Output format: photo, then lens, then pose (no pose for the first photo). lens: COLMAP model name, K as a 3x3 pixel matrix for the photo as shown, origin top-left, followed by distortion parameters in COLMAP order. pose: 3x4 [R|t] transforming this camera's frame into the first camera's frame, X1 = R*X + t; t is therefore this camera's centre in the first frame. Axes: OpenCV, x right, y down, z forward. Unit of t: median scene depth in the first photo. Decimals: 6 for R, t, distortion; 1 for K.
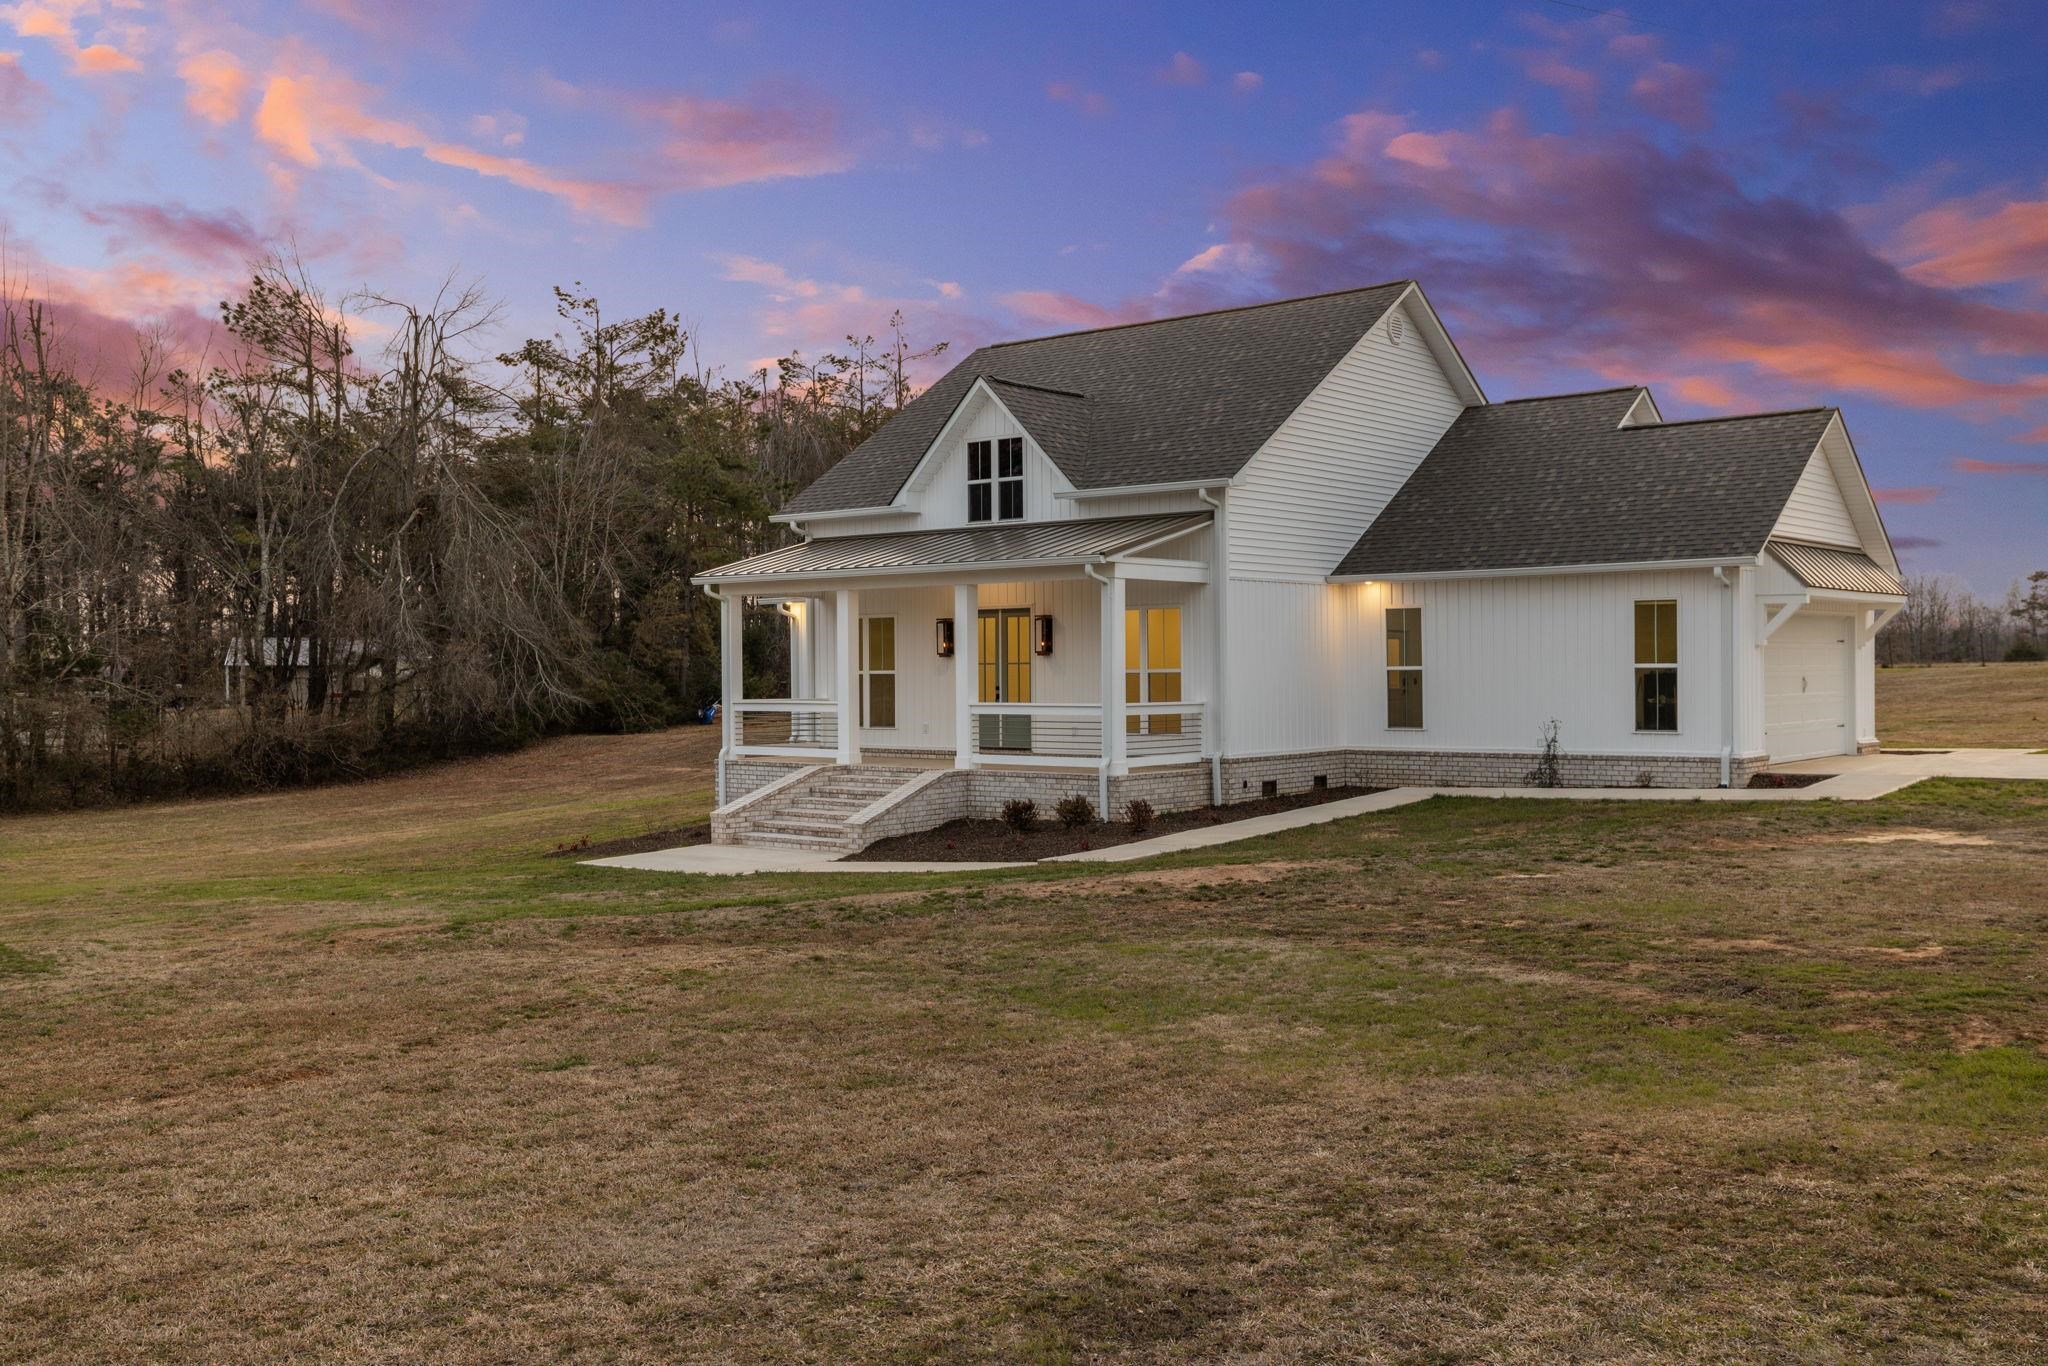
lens RADIAL K [[1887.1, 0, 1028.1], [0, 1887.1, 685.5], [0, 0, 1]] dist [0.005358, 0.016768]
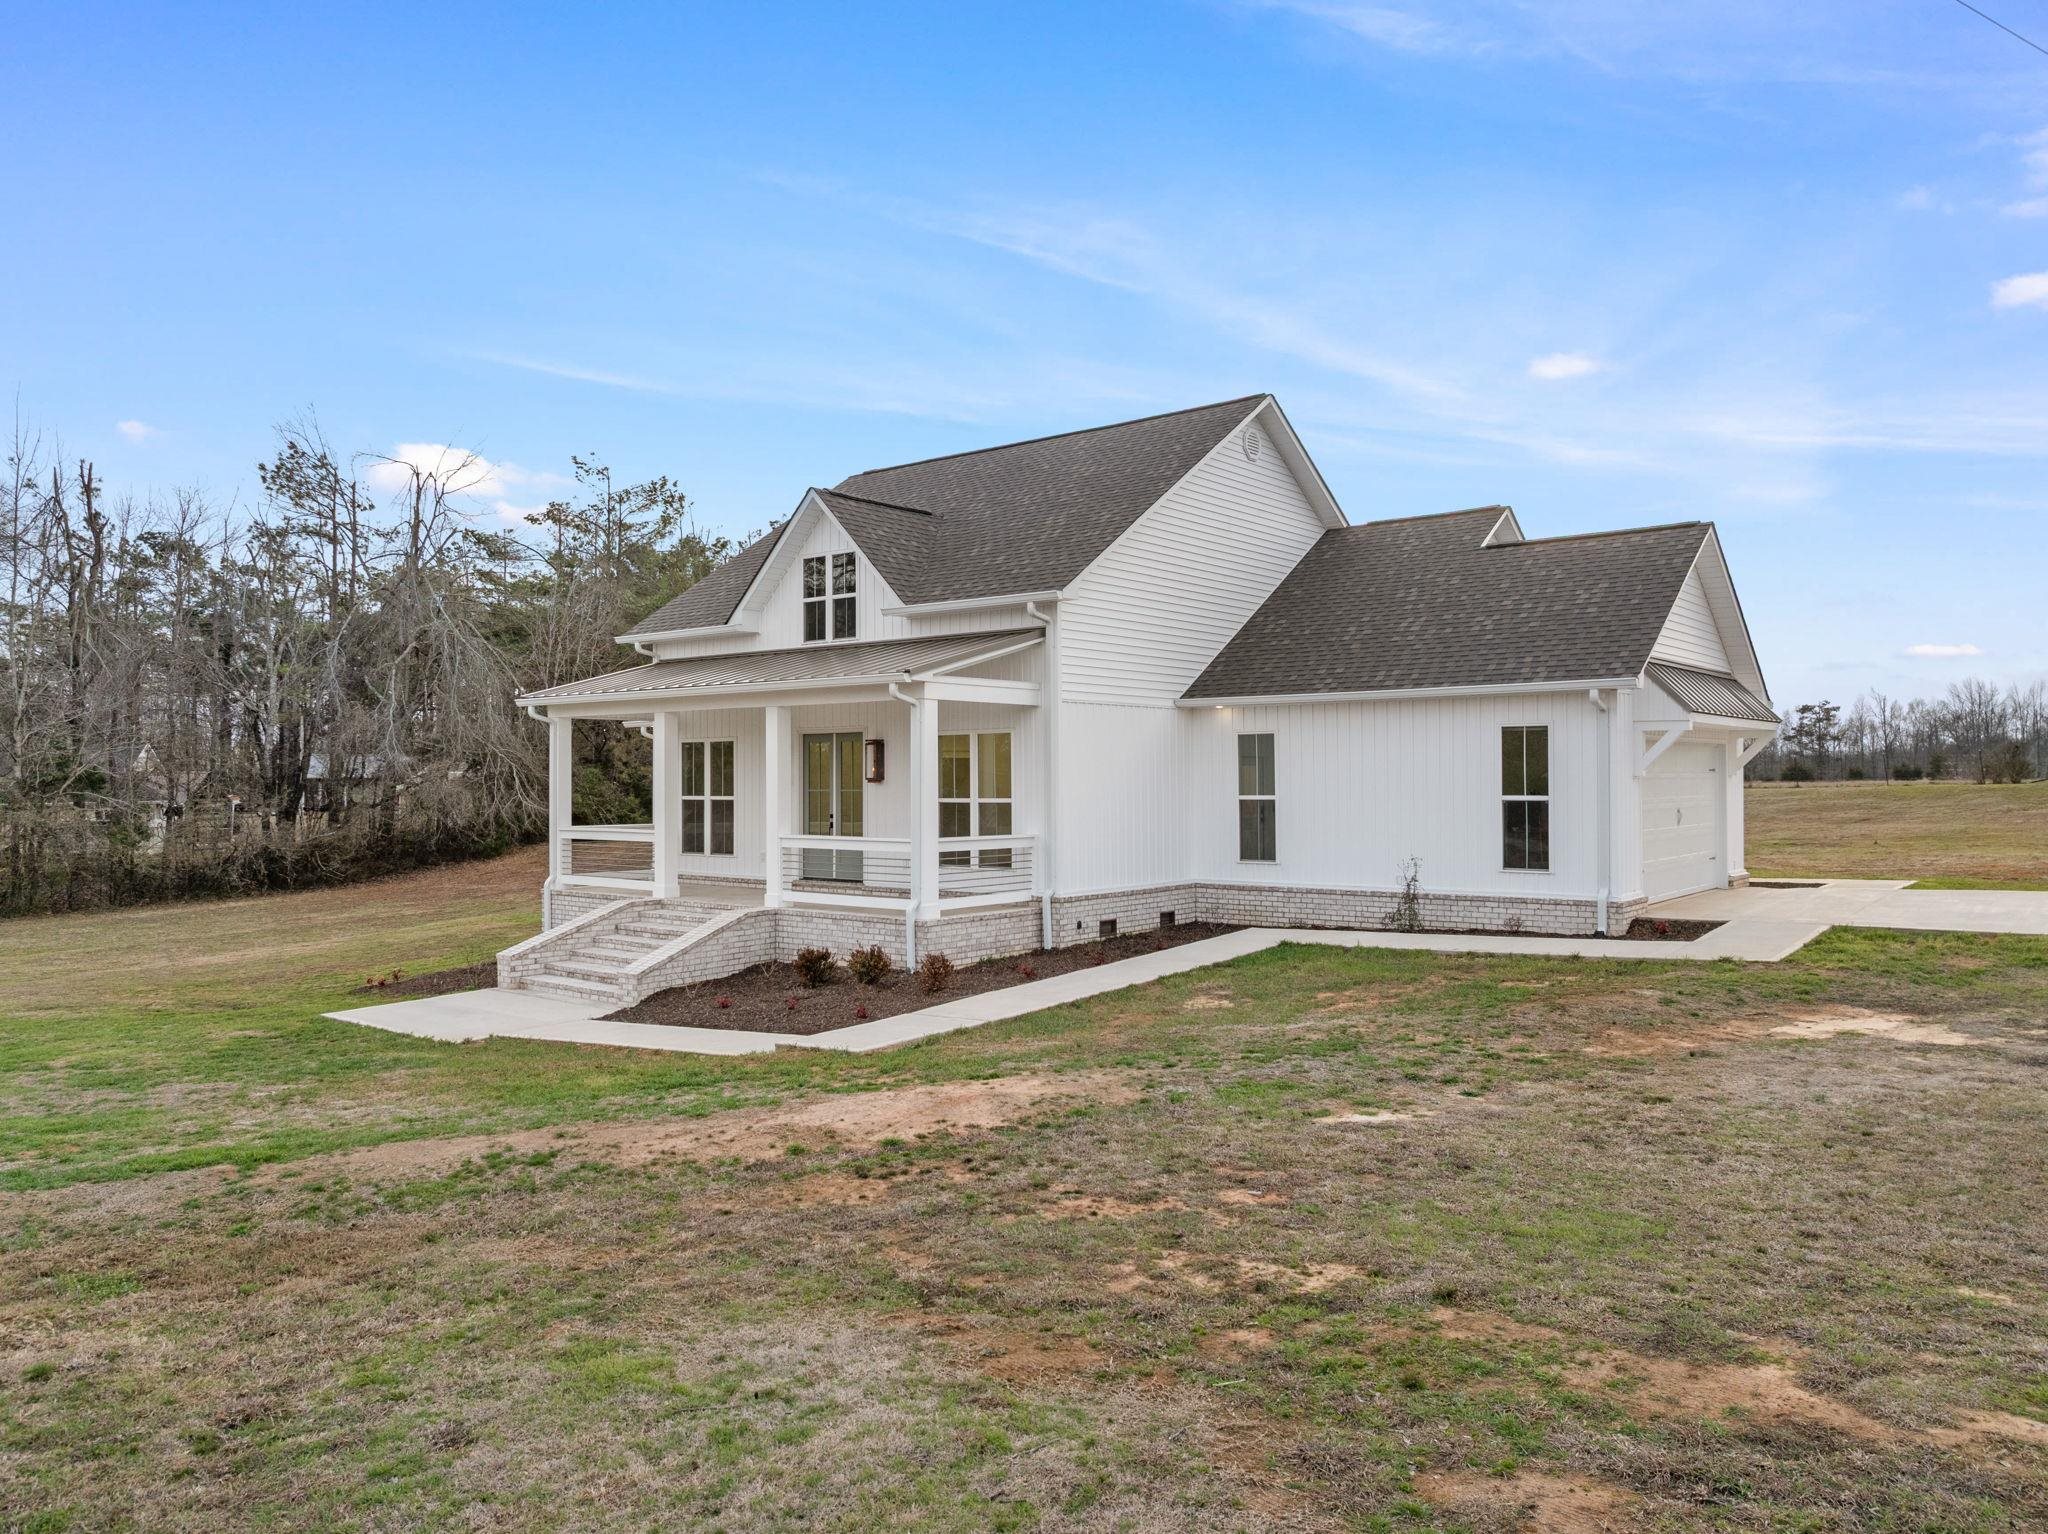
lens RADIAL K [[1444.6, 0, 1031.0], [0, 1444.6, 764.8], [0, 0, 1]] dist [-0.025542, -0.025085]
pose [[0.999982, 0.003438, 0.004869, 0.083895], [-0.003352, 0.999841, -0.017514, -0.012545], [-0.004929, 0.017497, 0.999835, 0.283544]]
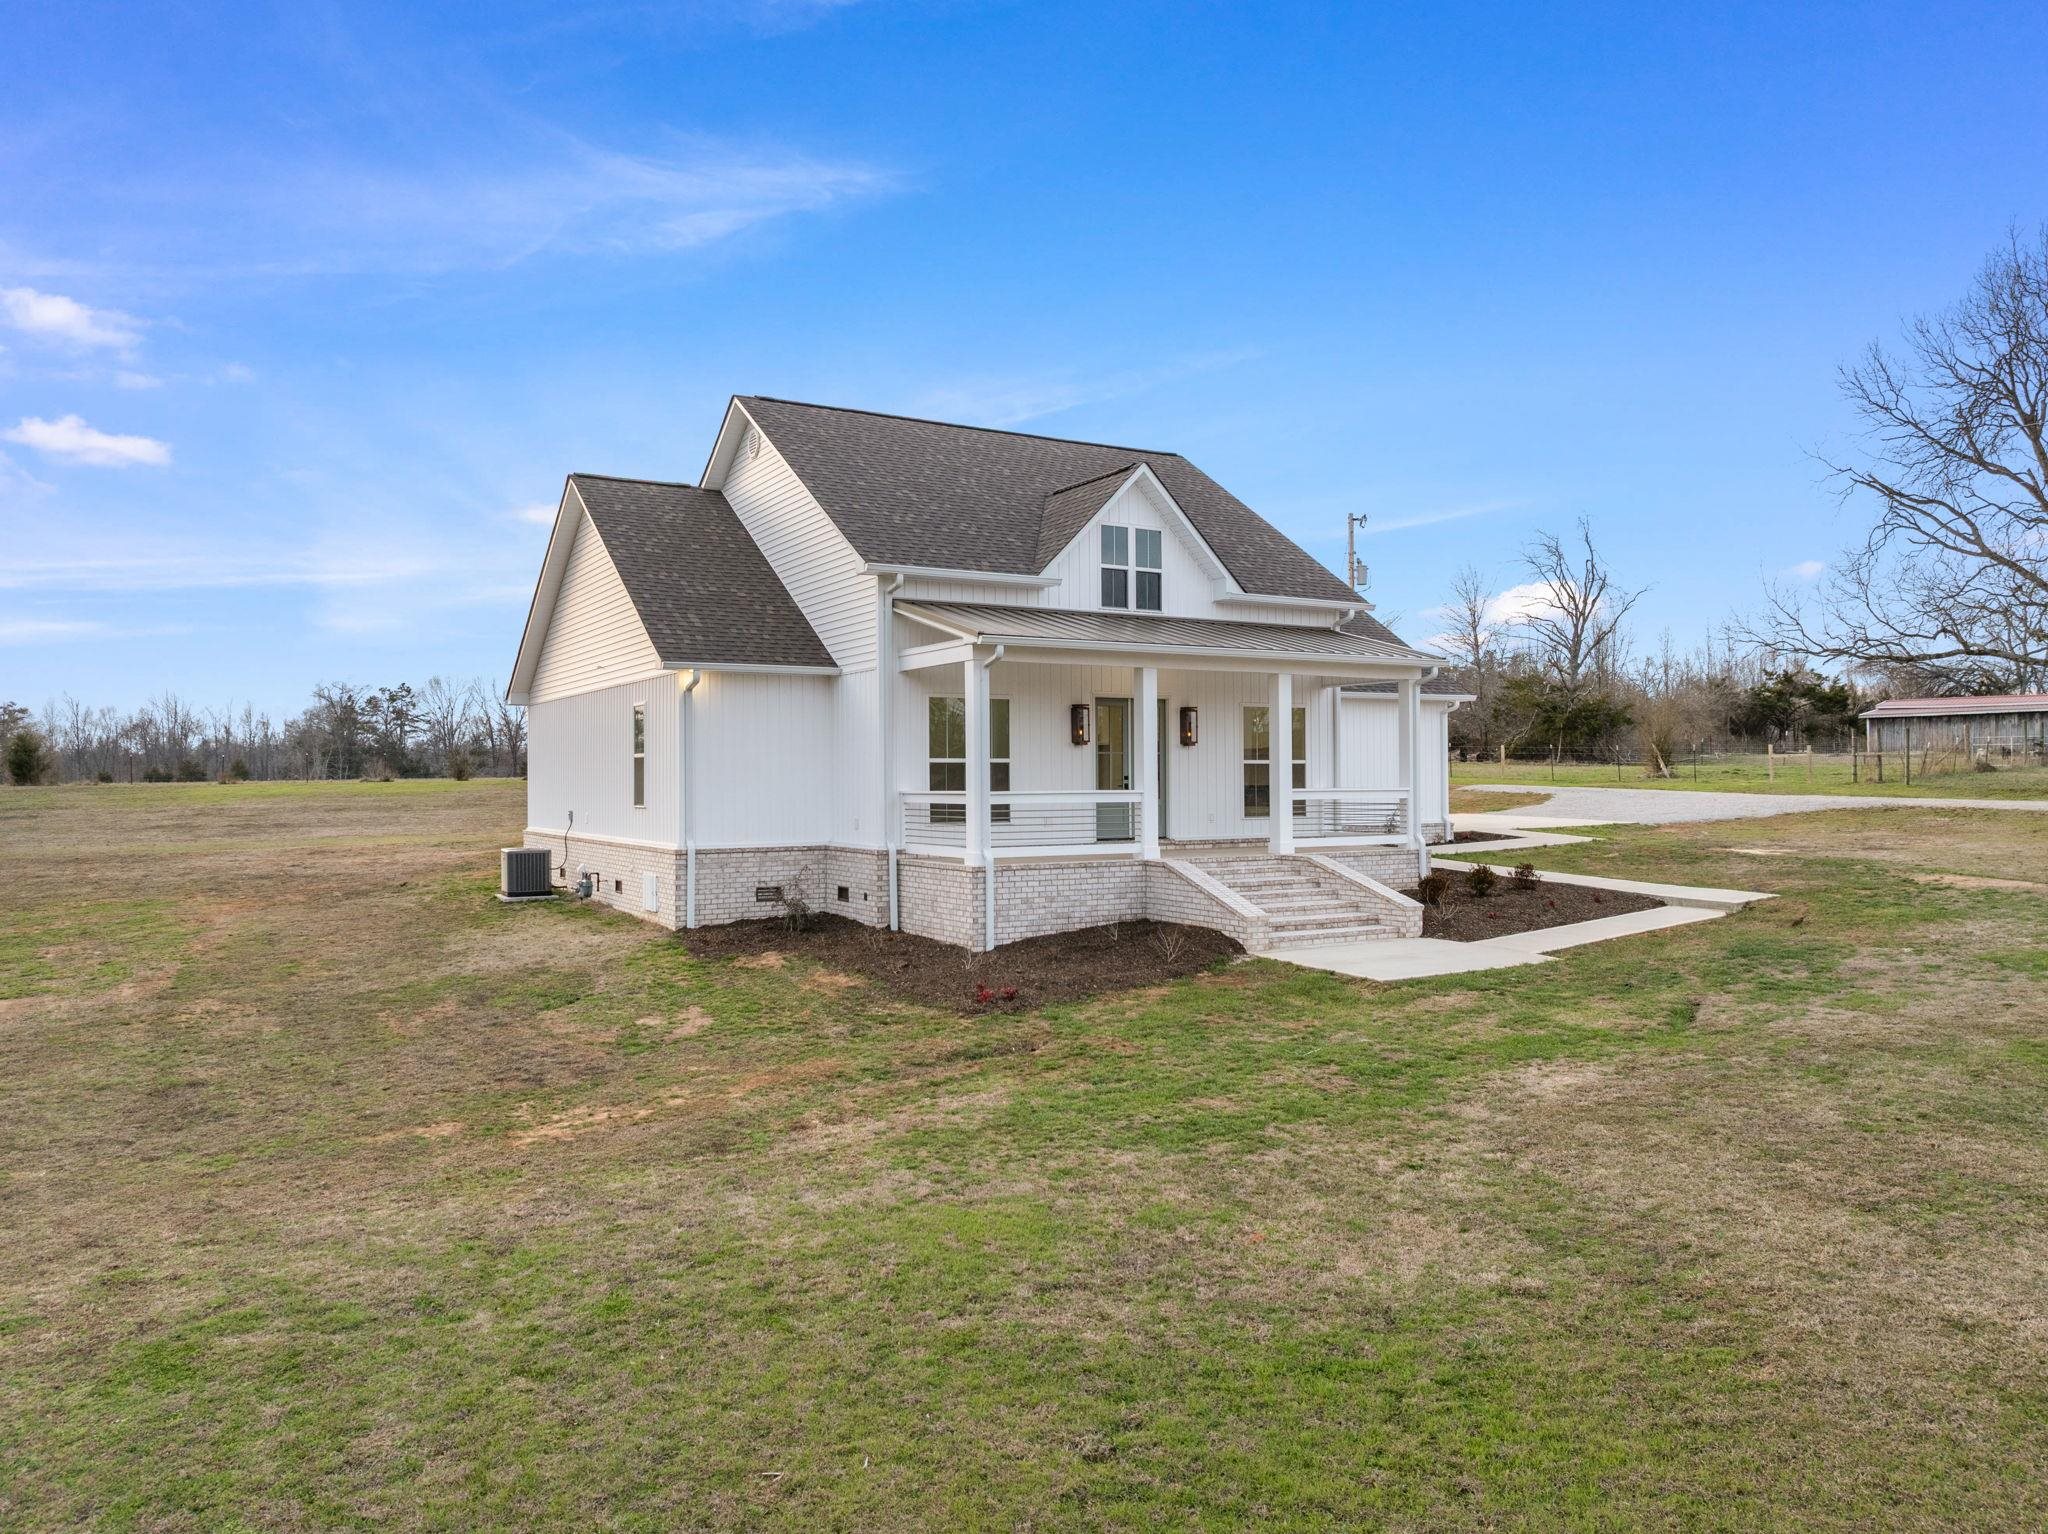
lens RADIAL K [[1444.6, 0, 1031.0], [0, 1444.6, 764.8], [0, 0, 1]] dist [-0.025542, -0.025085]
pose [[0.343606, 0.016173, 0.938975, -0.776483], [0.009174, 0.999746, -0.020577, 0.010114], [-0.939069, 0.015684, 0.343370, 0.819346]]
